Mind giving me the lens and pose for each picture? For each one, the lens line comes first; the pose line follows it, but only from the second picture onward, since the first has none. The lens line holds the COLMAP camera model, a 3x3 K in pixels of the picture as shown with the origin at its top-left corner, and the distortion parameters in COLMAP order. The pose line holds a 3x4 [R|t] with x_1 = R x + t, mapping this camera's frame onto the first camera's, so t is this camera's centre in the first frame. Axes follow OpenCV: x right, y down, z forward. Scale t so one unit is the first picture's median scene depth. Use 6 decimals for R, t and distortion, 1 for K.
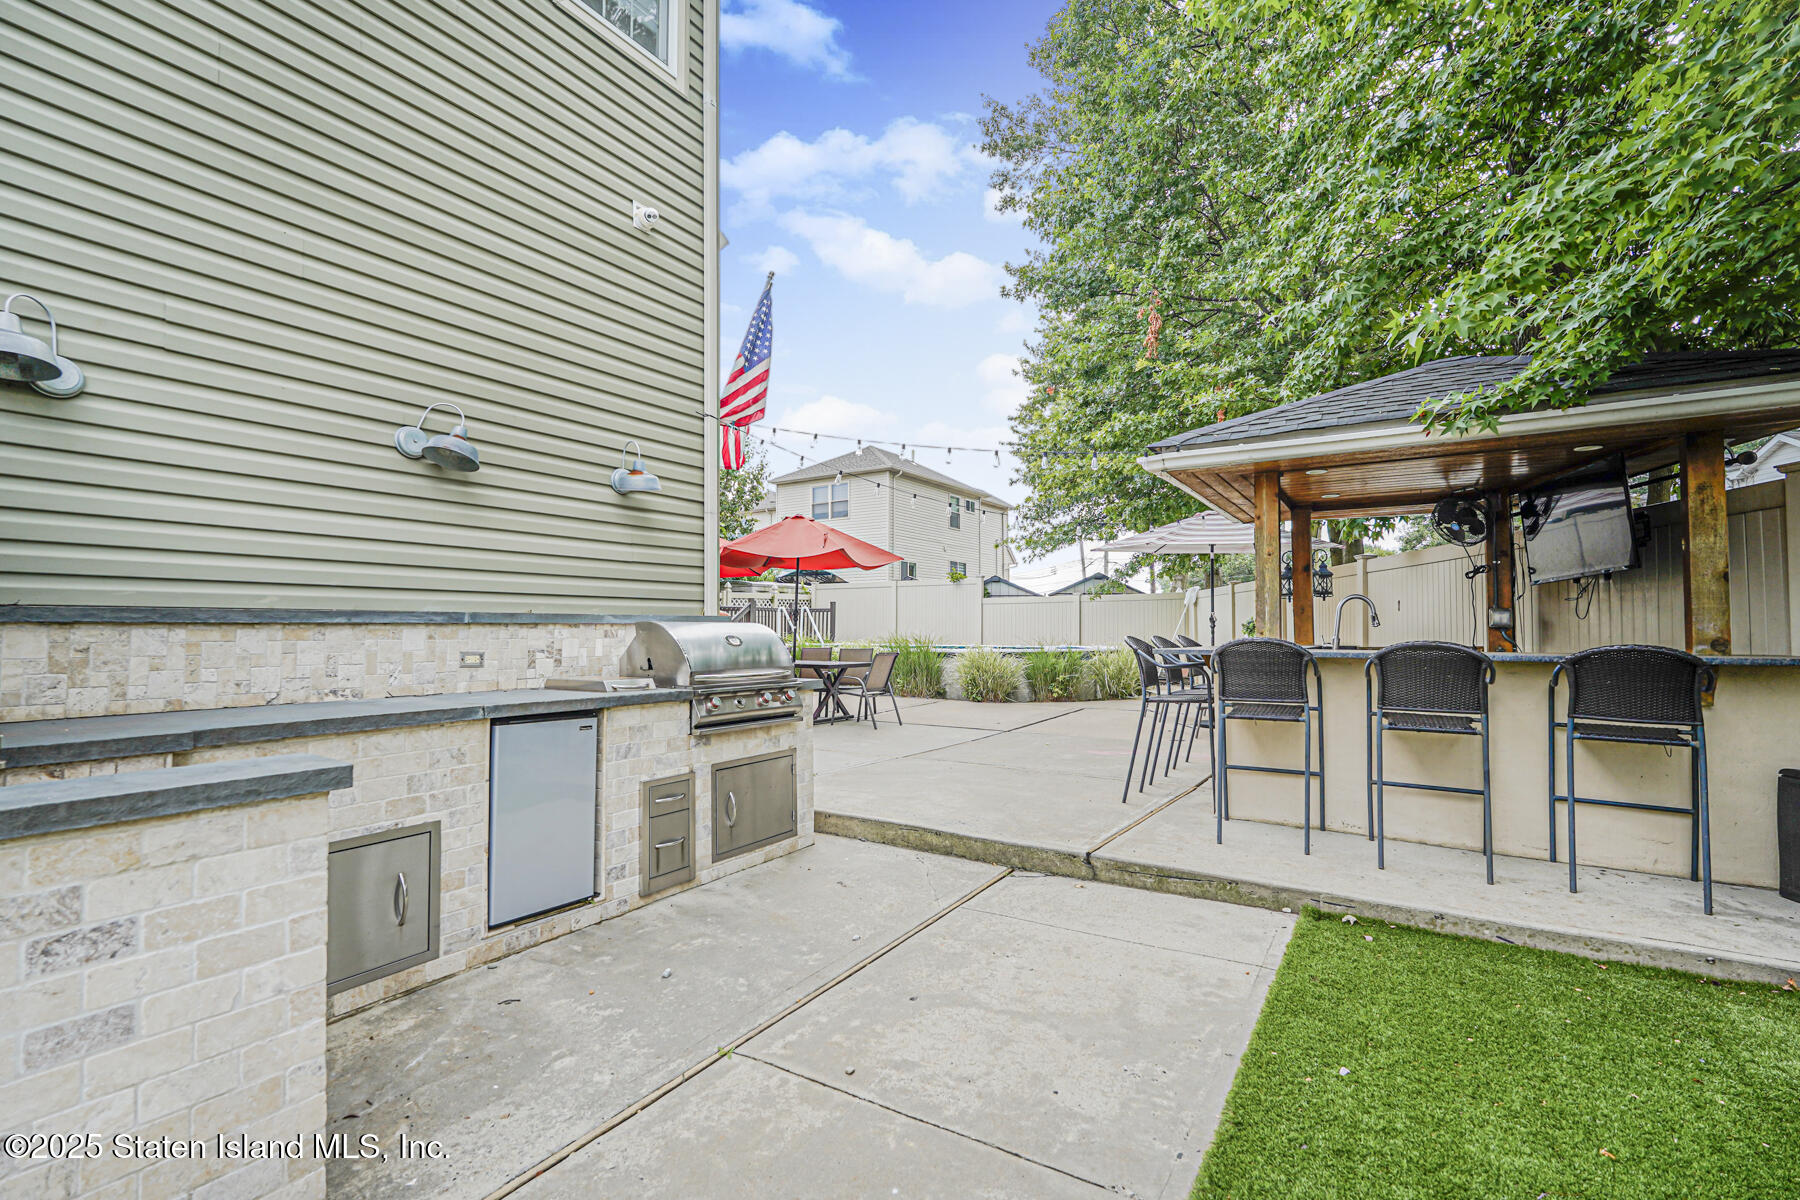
lens RADIAL K [[810.7, 0, 902.3], [0, 810.7, 598.8], [0, 0, 1]] dist [-0.011008, 0.004084]
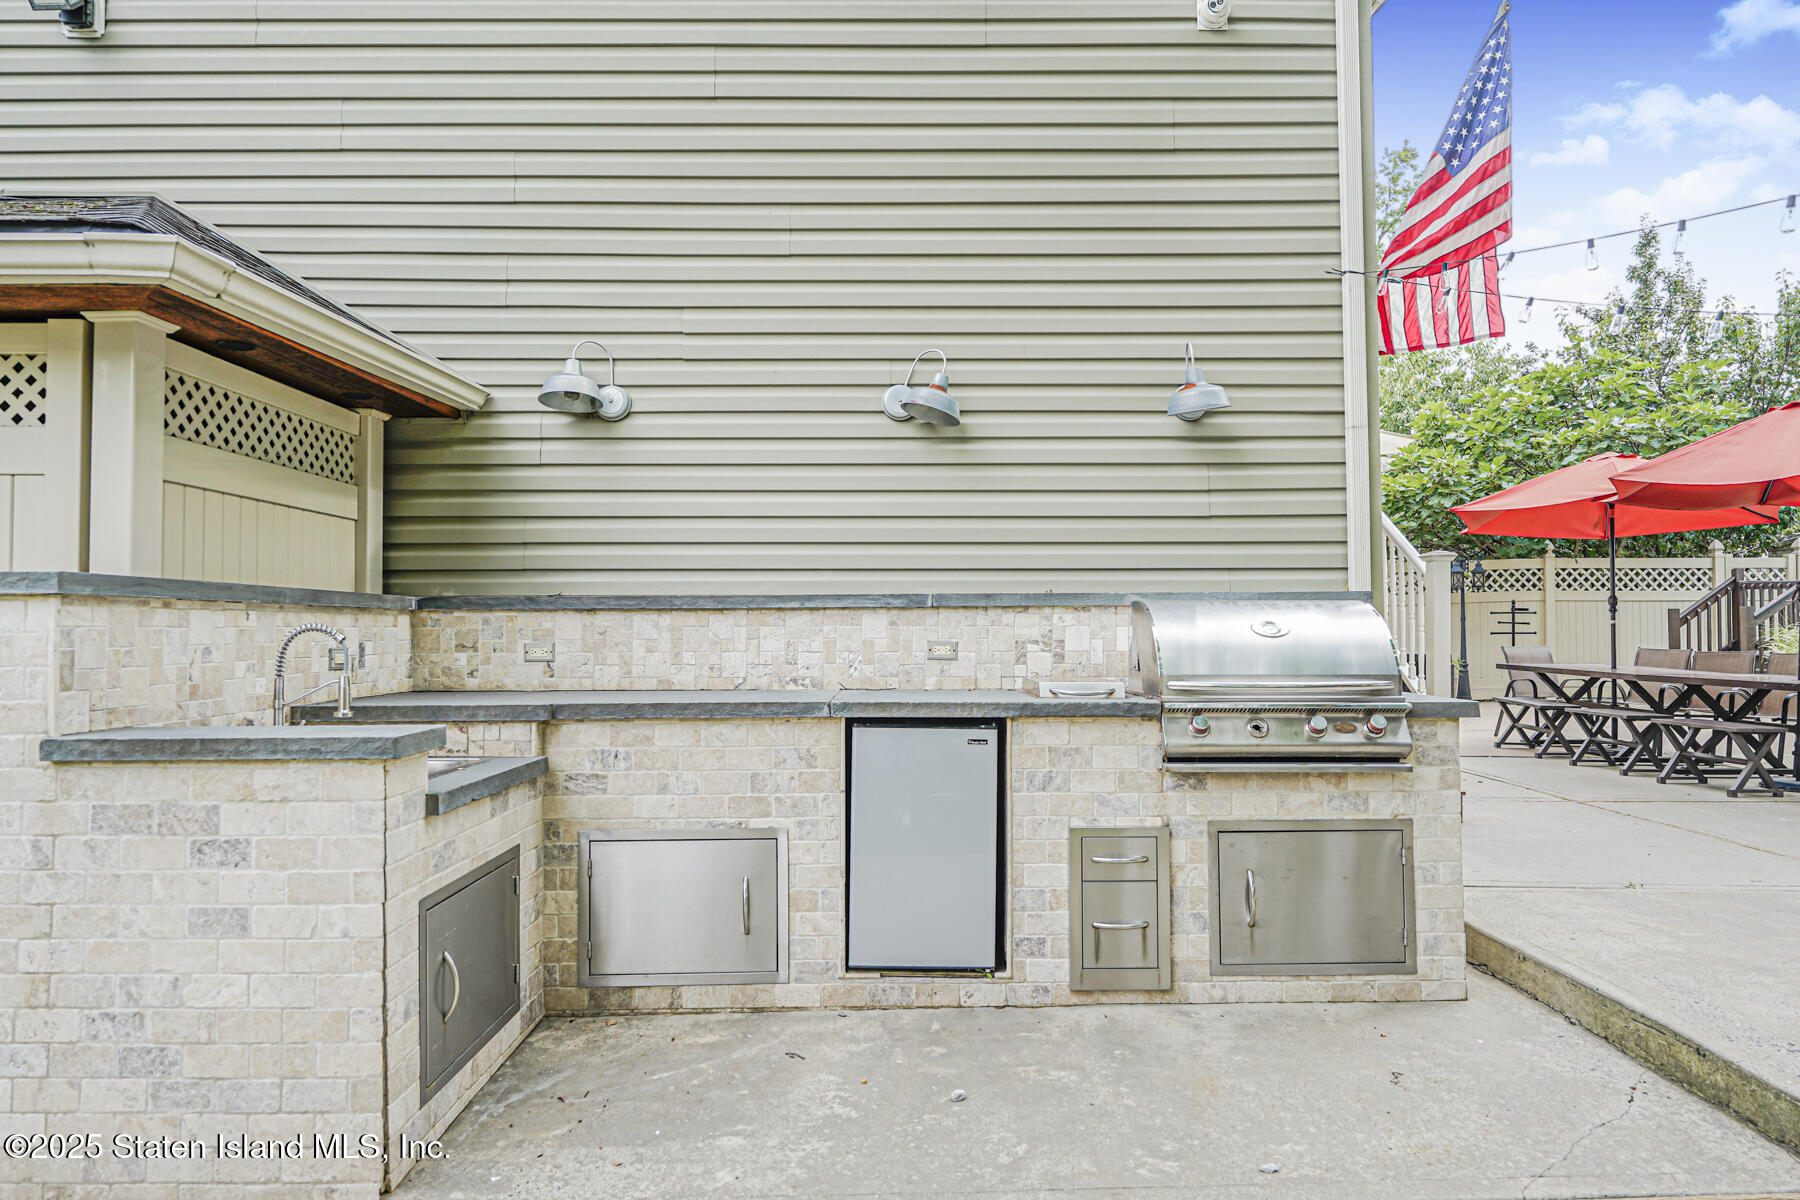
lens RADIAL K [[1079.3, 0, 903.4], [0, 1079.3, 596.8], [0, 0, 1]] dist [-0.004548, 0.000784]
pose [[0.544909, -0.025105, -0.838119, 0.374106], [0.034828, 0.999367, -0.007291, 0.026451], [0.837771, -0.025217, 0.545439, 0.356993]]
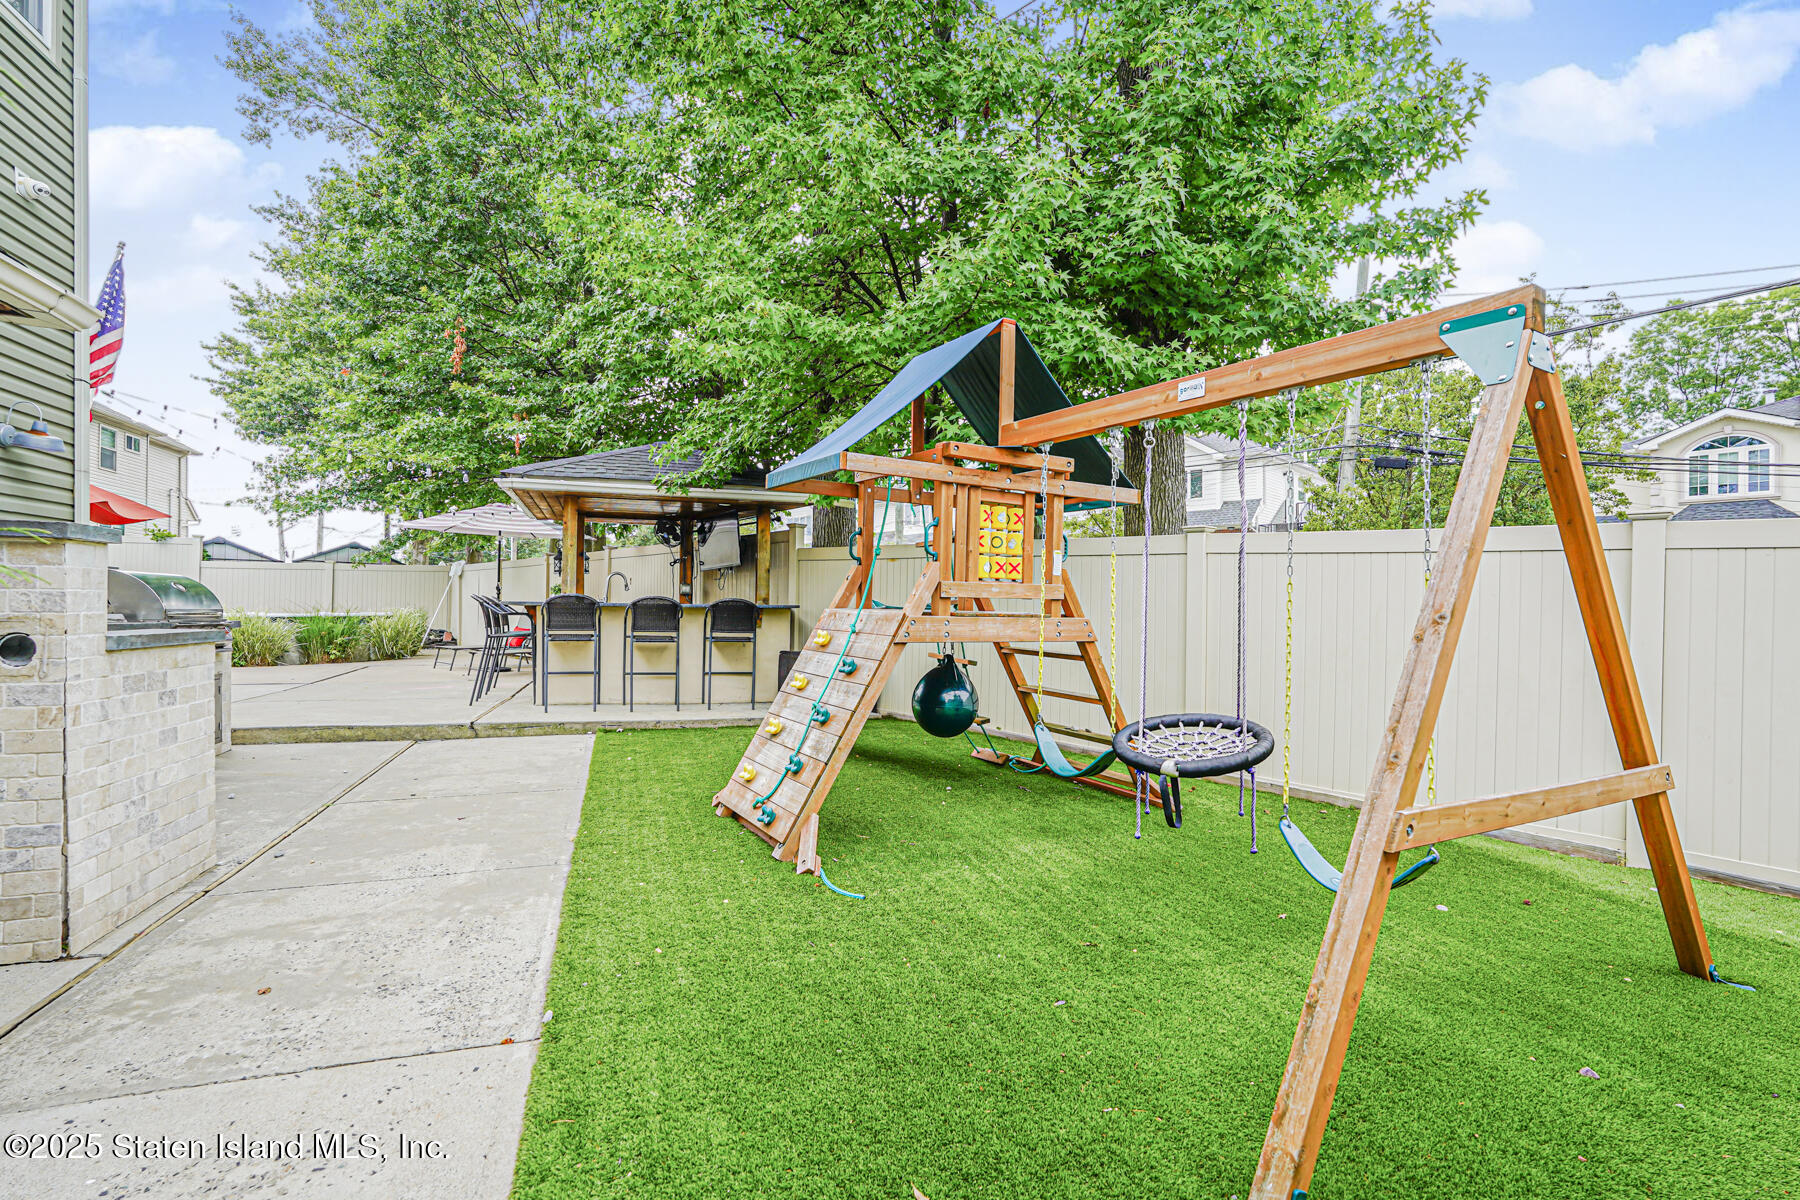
lens RADIAL K [[810.7, 0, 901.2], [0, 810.7, 600.9], [0, 0, 1]] dist [-0.011008, 0.004084]
pose [[0.621918, 0.015057, 0.782938, -0.555022], [-0.038151, 0.999210, 0.011089, 0.018623], [-0.782153, -0.036766, 0.622001, -0.742544]]
